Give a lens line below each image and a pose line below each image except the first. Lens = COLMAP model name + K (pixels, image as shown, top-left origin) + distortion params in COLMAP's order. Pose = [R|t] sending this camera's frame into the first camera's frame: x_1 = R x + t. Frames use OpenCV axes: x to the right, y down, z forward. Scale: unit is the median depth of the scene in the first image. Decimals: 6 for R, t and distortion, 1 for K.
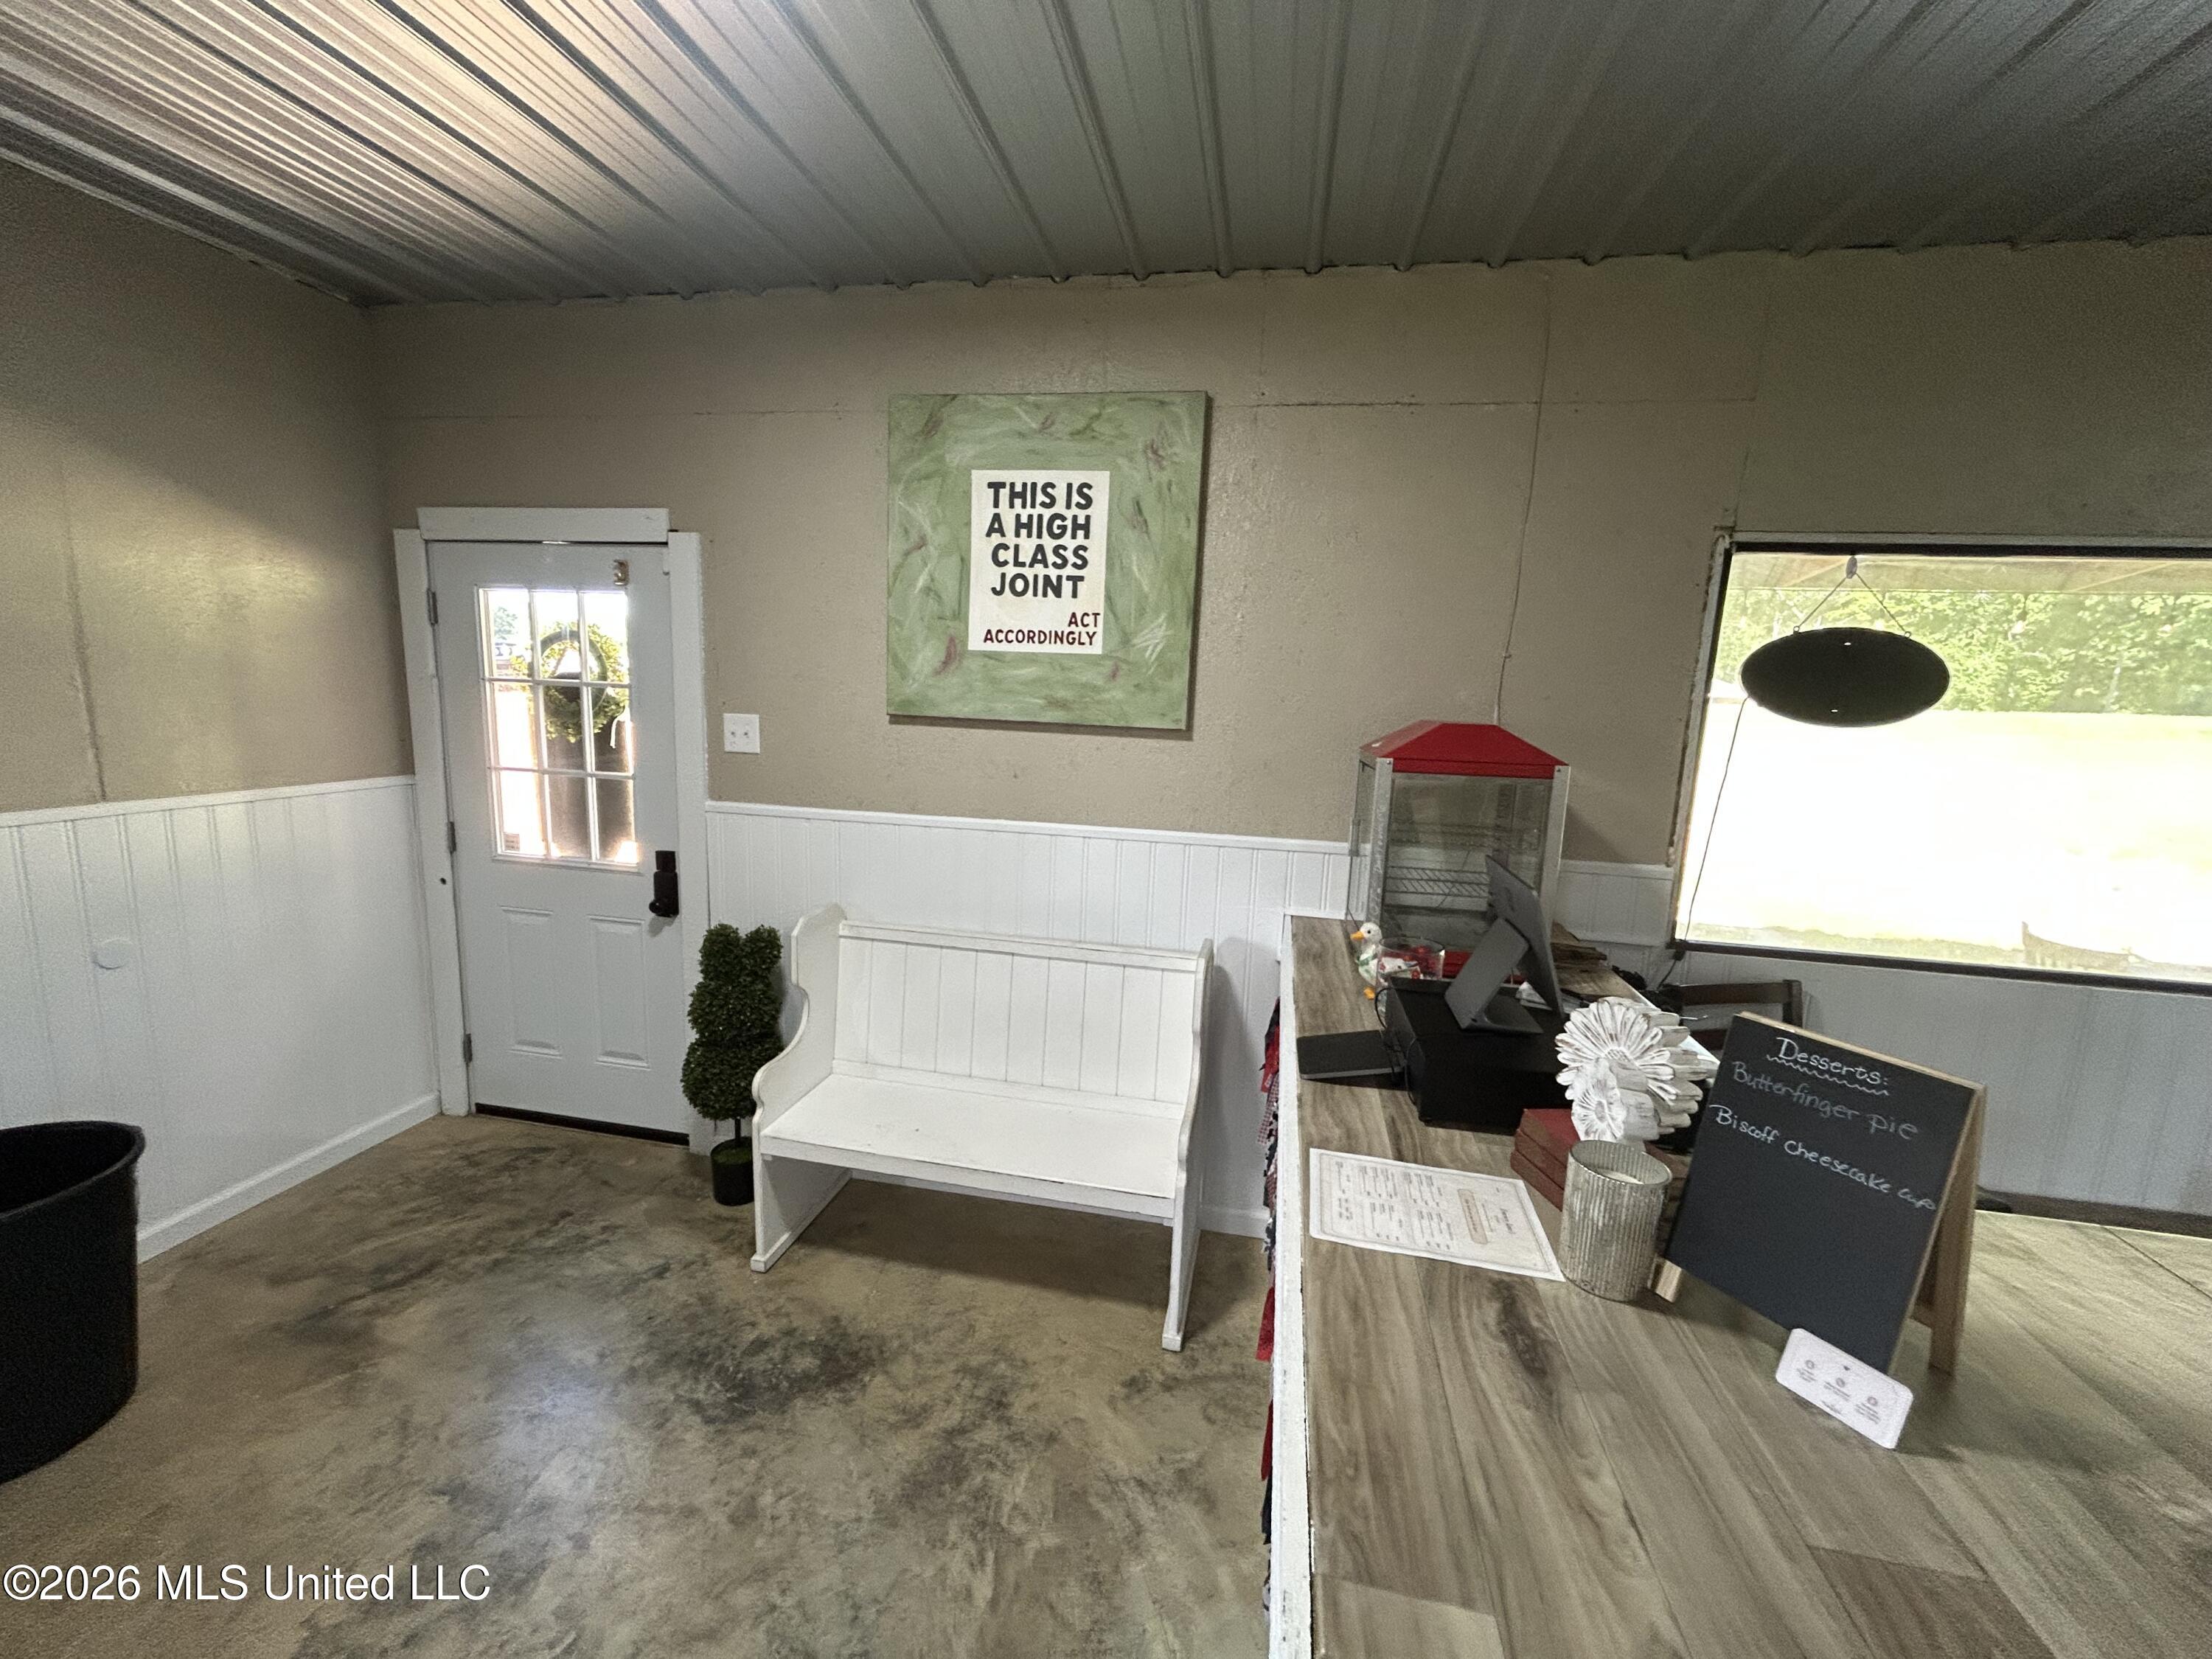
lens RADIAL K [[890.7, 0, 1105.7], [0, 890.7, 826.5], [0, 0, 1]] dist [-0.002420, 0.001000]
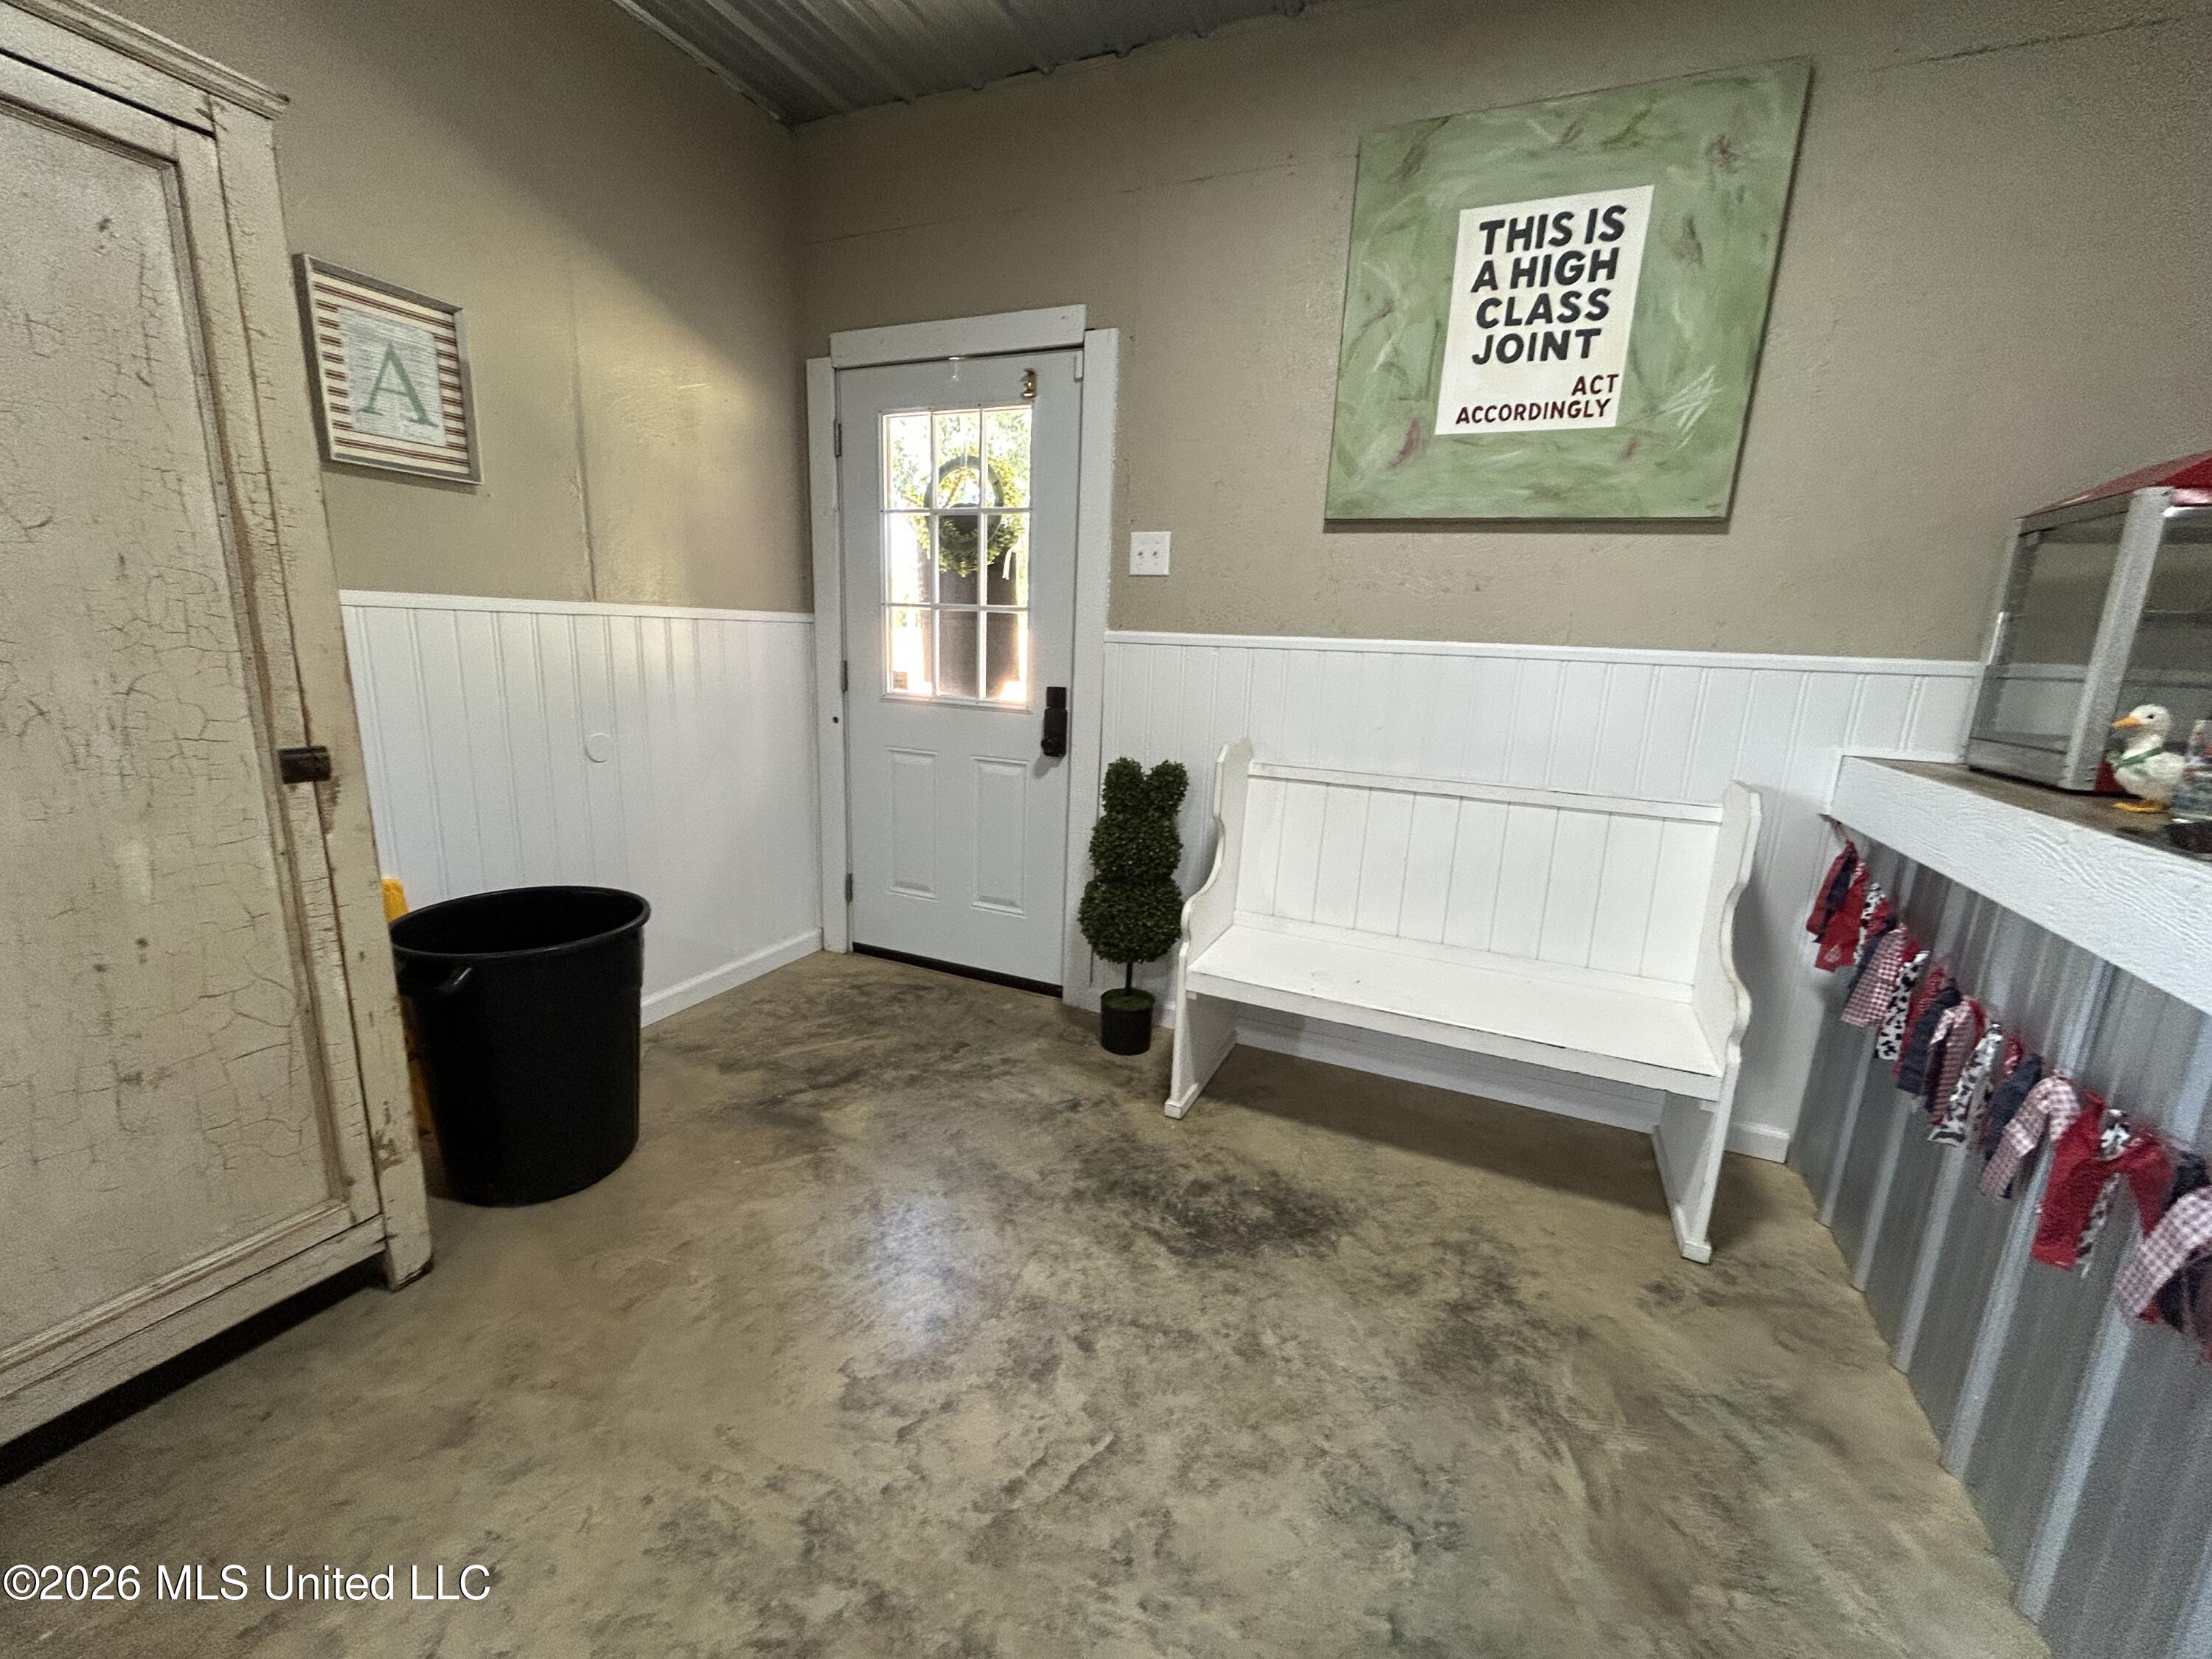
lens RADIAL K [[890.7, 0, 1097.8], [0, 890.7, 829.8], [0, 0, 1]] dist [-0.002420, 0.001000]
pose [[0.974345, 0.046854, -0.220130, -0.273115], [-0.036377, 0.998015, 0.051415, 0.152053], [0.222102, -0.042089, 0.974115, 0.085092]]
